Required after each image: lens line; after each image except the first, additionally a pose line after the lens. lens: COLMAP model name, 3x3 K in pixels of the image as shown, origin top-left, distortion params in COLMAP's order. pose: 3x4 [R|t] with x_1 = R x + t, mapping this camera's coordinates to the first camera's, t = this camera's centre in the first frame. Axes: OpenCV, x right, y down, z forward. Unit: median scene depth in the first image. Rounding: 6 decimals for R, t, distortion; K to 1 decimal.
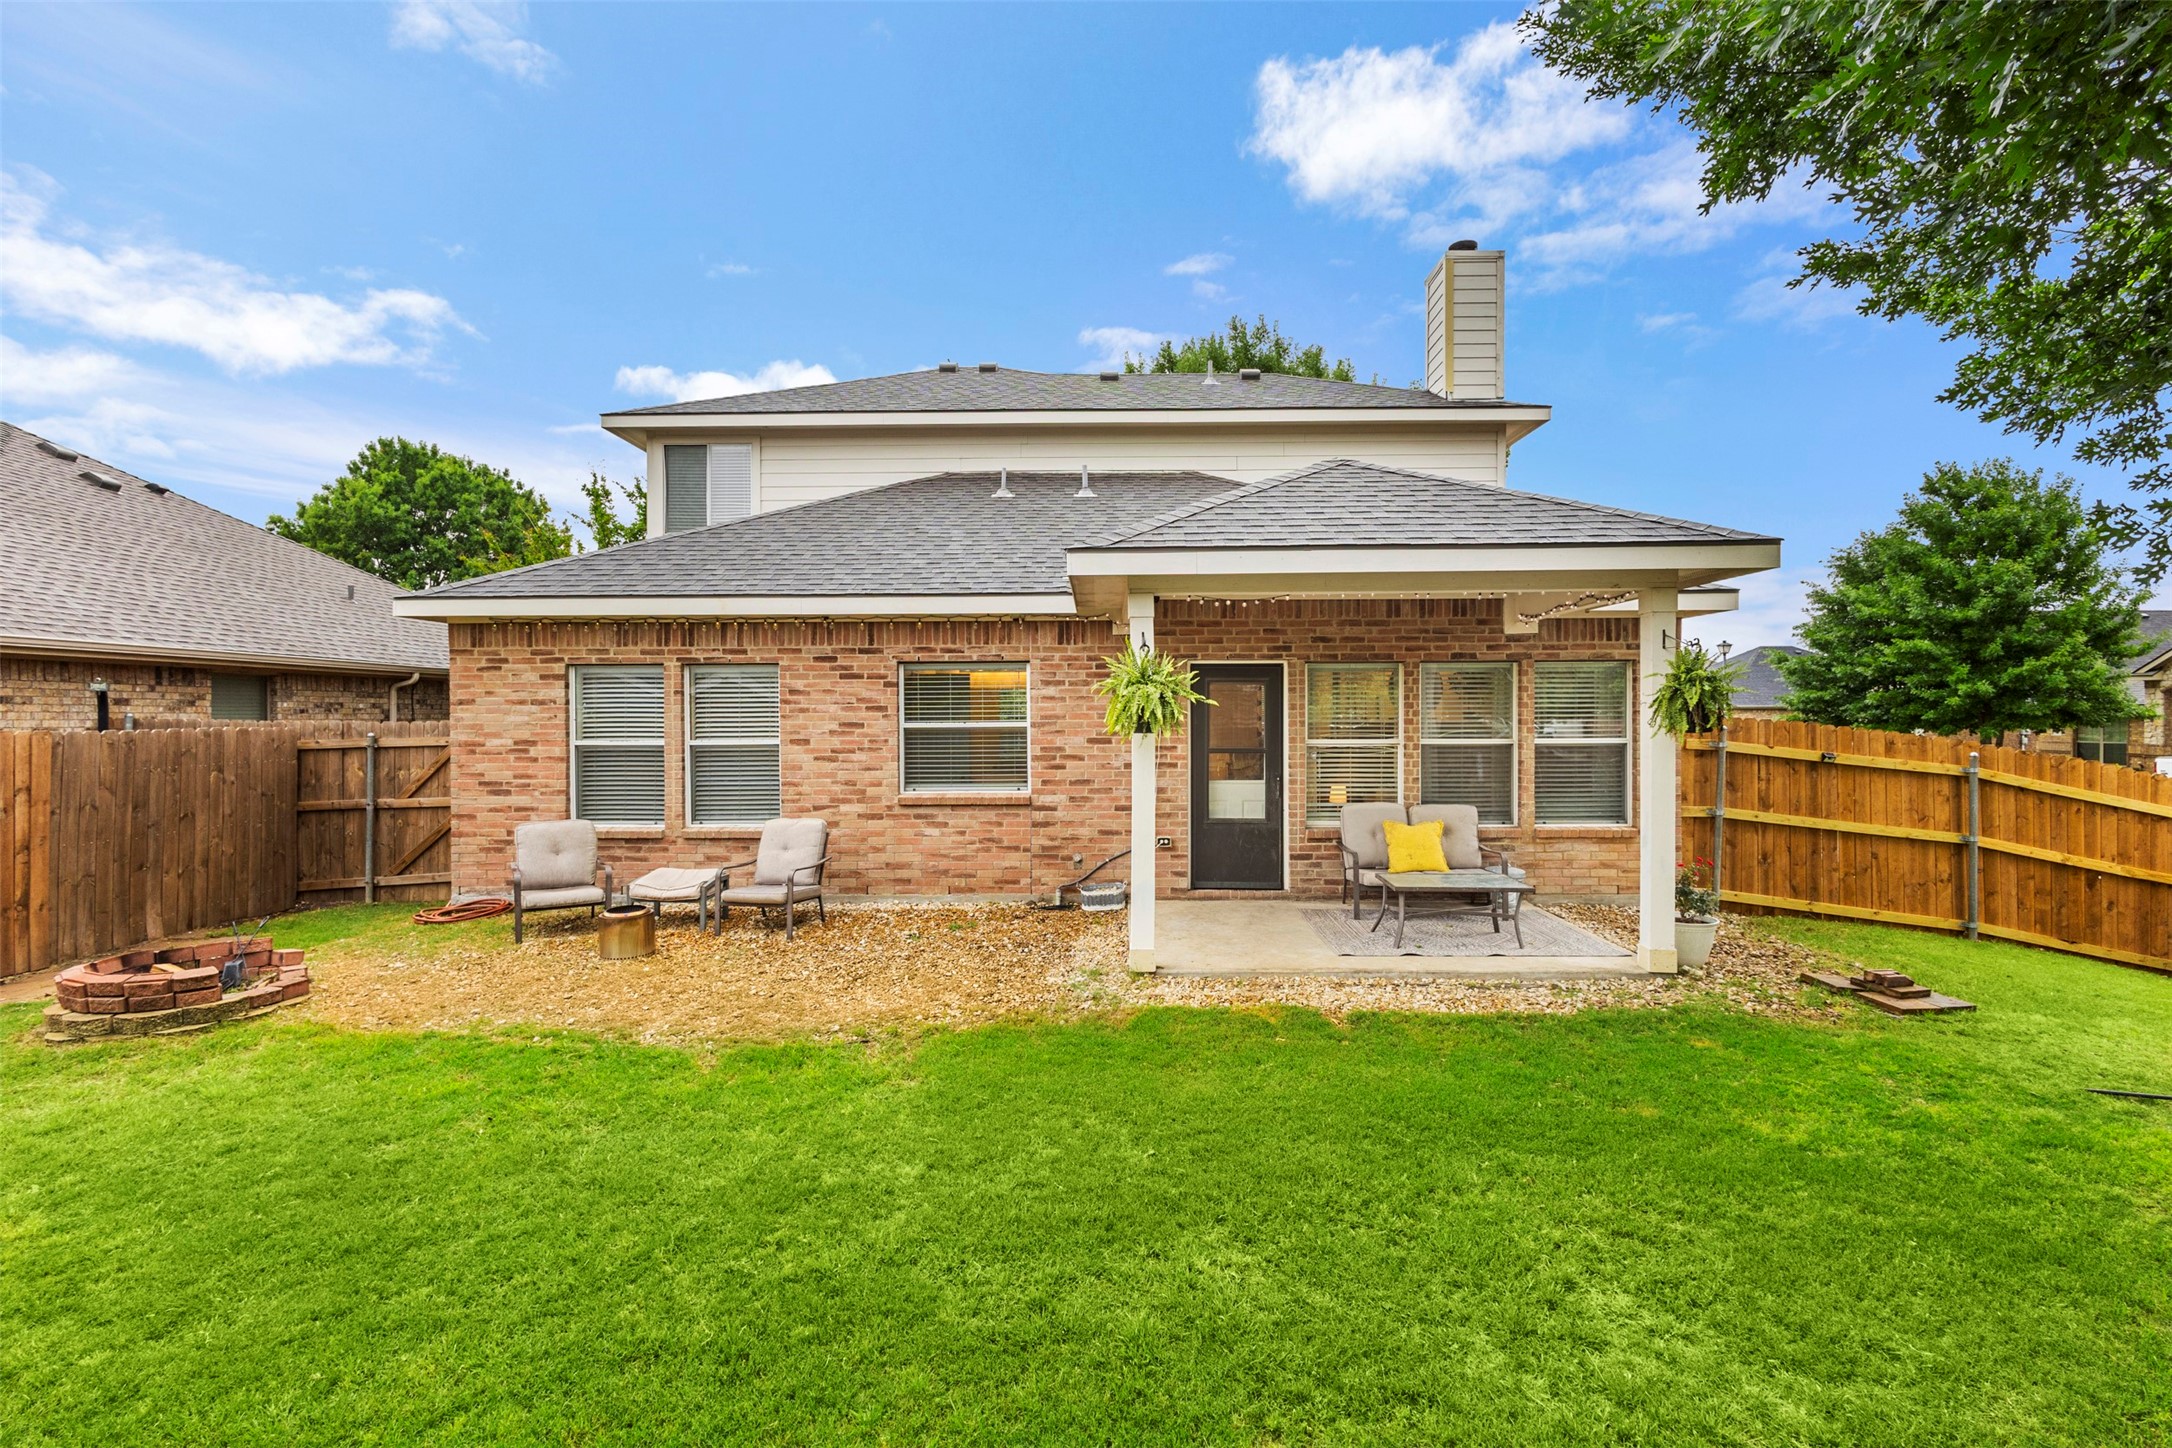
lens RADIAL K [[989.3, 0, 1089.3], [0, 989.3, 721.2], [0, 0, 1]] dist [0.004275, 0.000205]
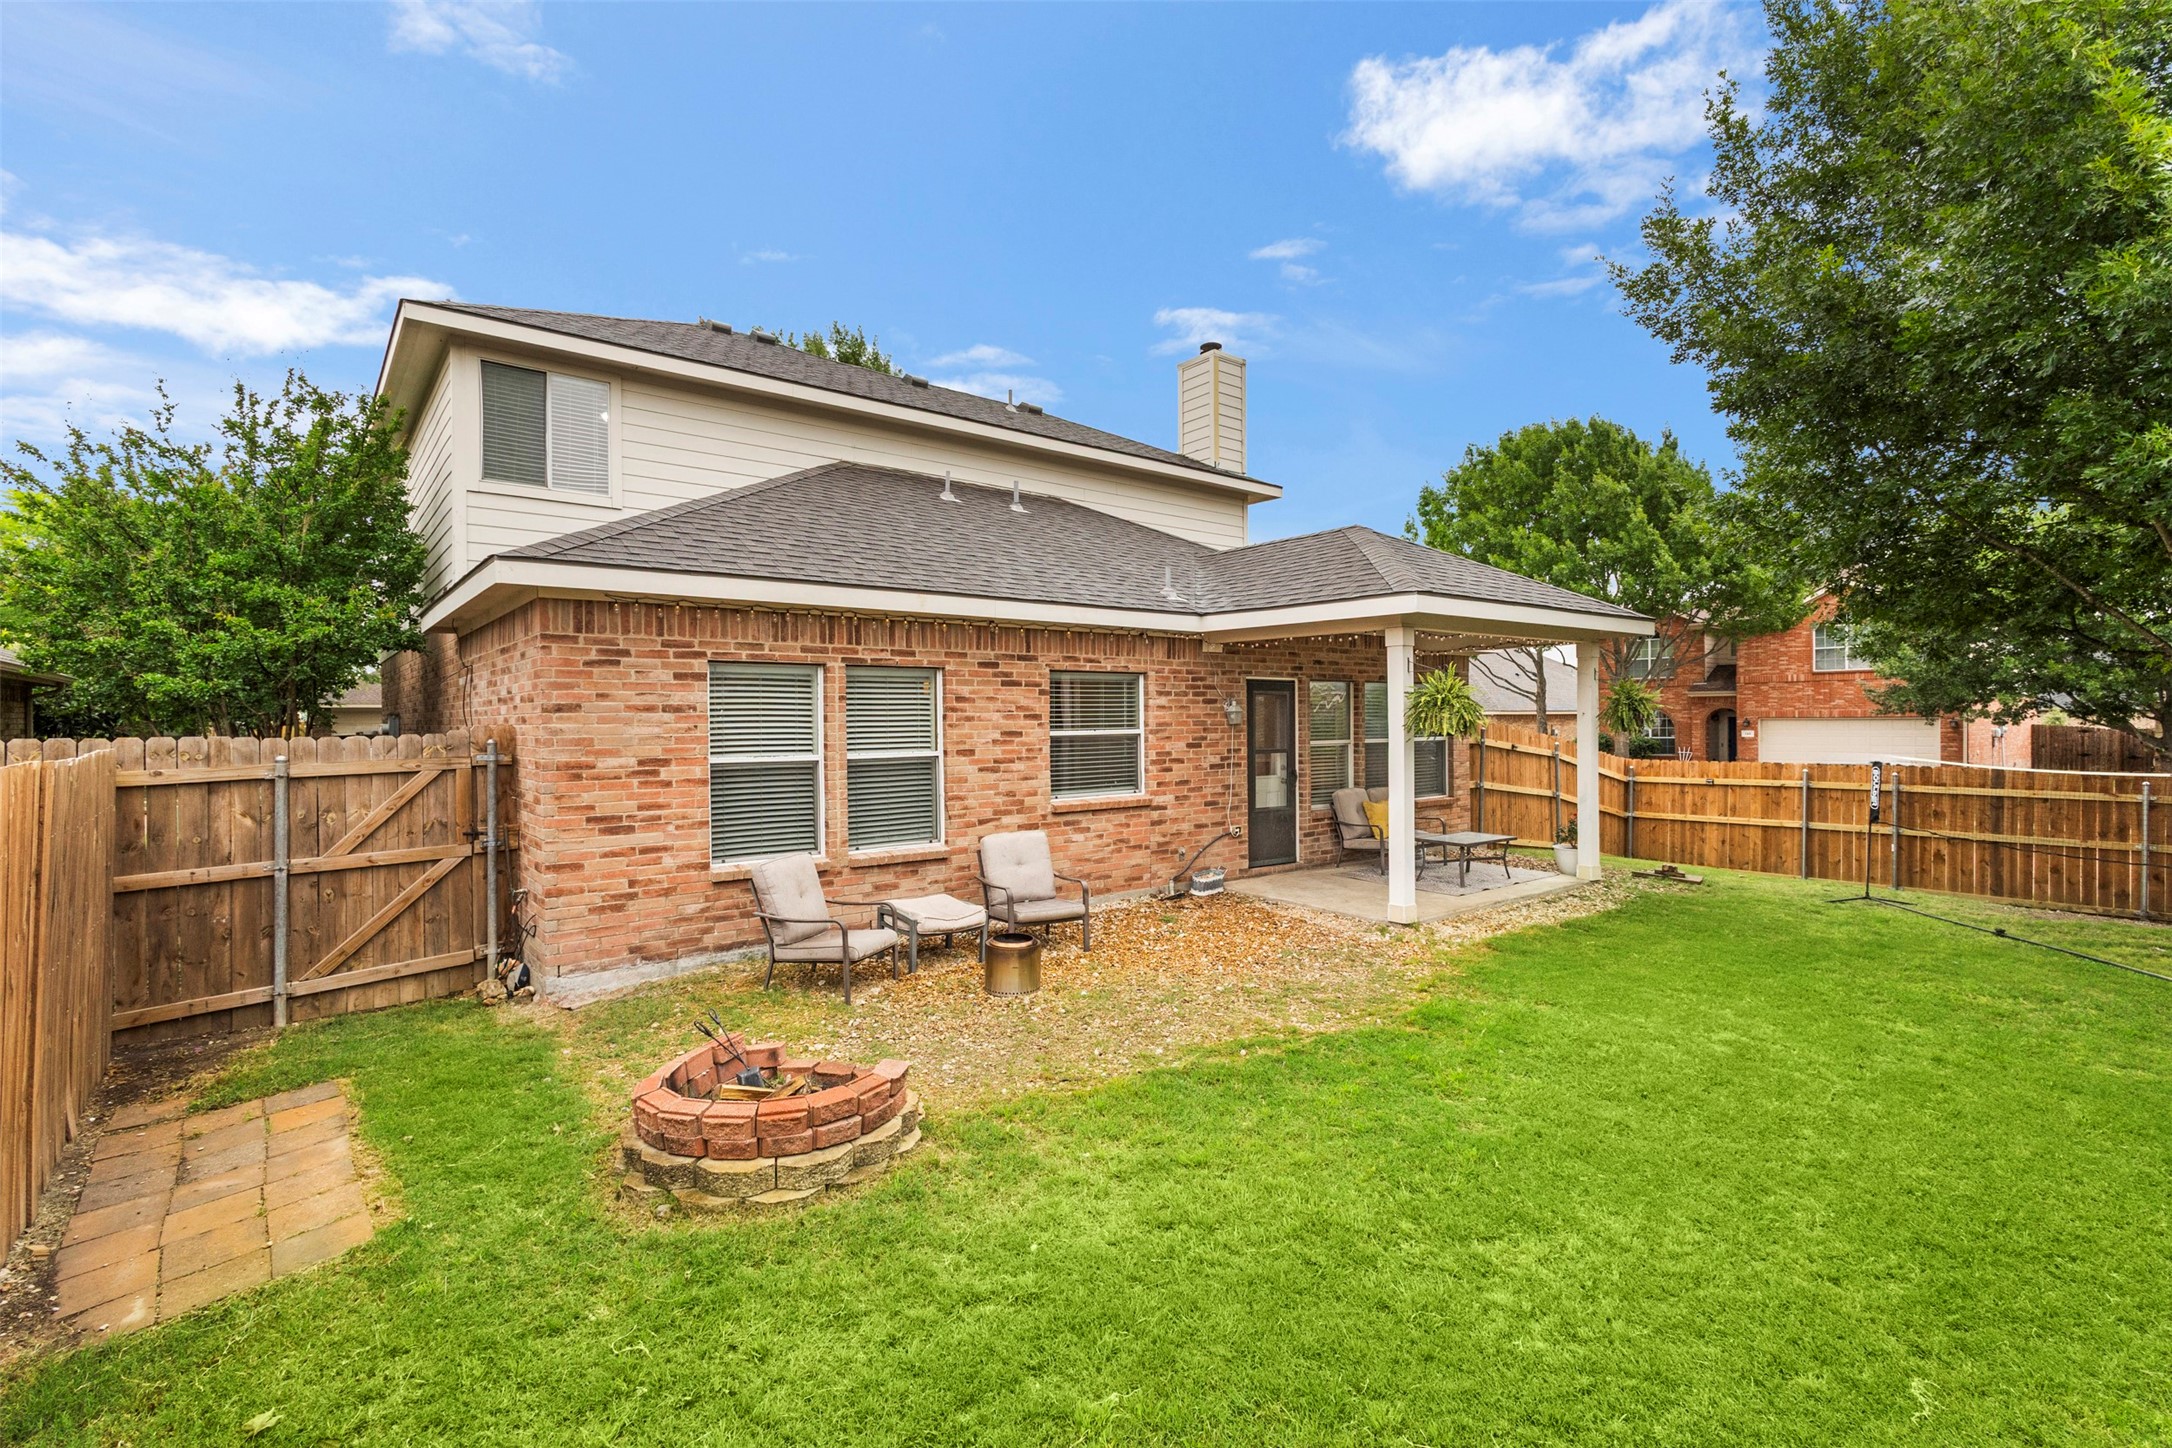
lens RADIAL K [[989.3, 0, 1089.3], [0, 989.3, 721.2], [0, 0, 1]] dist [0.004275, 0.000205]
pose [[0.772013, -0.003436, 0.635598, -0.795370], [0.007099, 0.999970, -0.003217, -0.004729], [-0.635567, 0.006996, 0.772014, 0.204020]]
